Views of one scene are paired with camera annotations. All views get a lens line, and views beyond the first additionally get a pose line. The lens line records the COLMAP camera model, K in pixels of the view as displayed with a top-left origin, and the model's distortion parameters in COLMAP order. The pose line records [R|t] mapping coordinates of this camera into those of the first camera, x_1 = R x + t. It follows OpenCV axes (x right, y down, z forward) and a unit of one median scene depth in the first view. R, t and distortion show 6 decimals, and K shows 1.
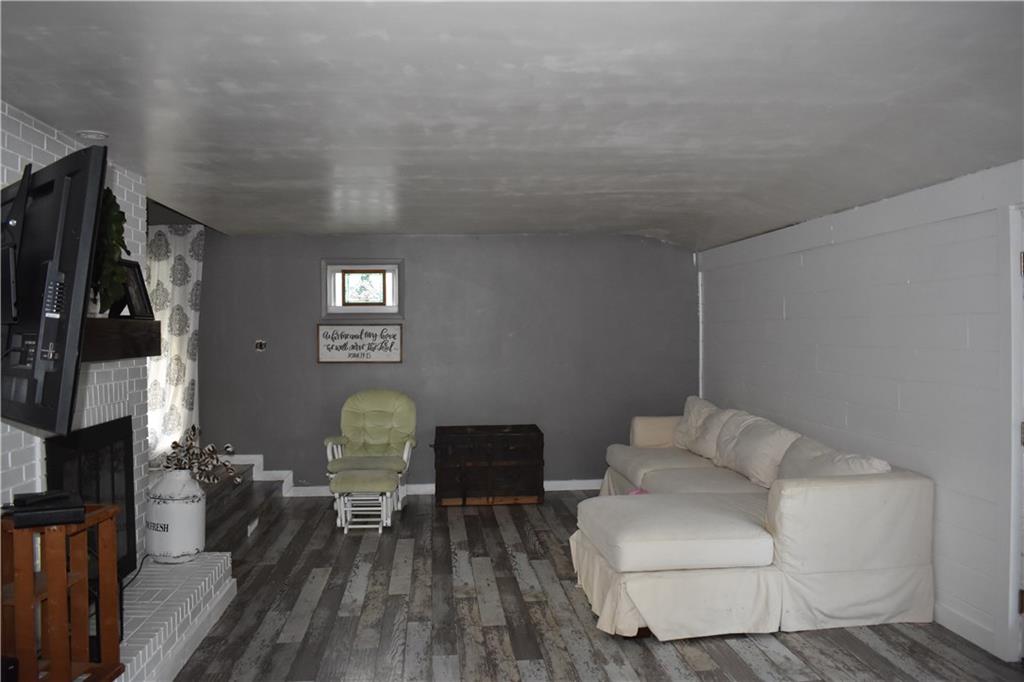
lens RADIAL K [[797.7, 0, 508.4], [0, 797.7, 339.5], [0, 0, 1]] dist [-0.093738, 0.017648]
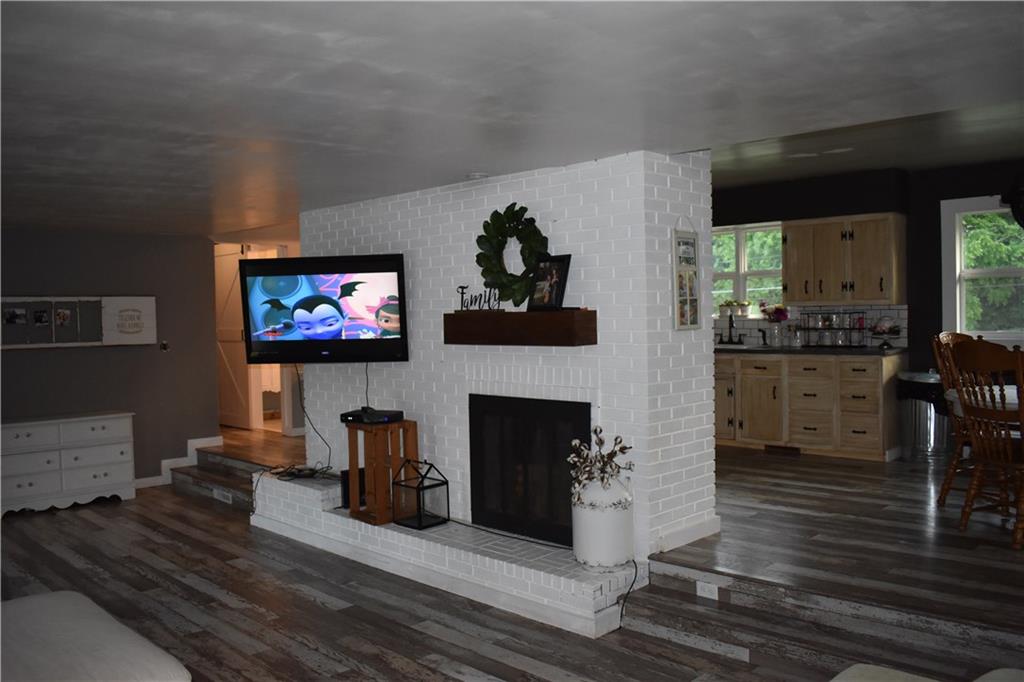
lens RADIAL K [[852.7, 0, 537.6], [0, 852.7, 338.3], [0, 0, 1]] dist [-0.075936, 0.002709]
pose [[-0.756273, 0.035264, -0.653305, 0.315007], [0.020498, 0.999333, 0.030212, -0.025923], [0.653935, 0.009457, -0.756492, 1.887013]]
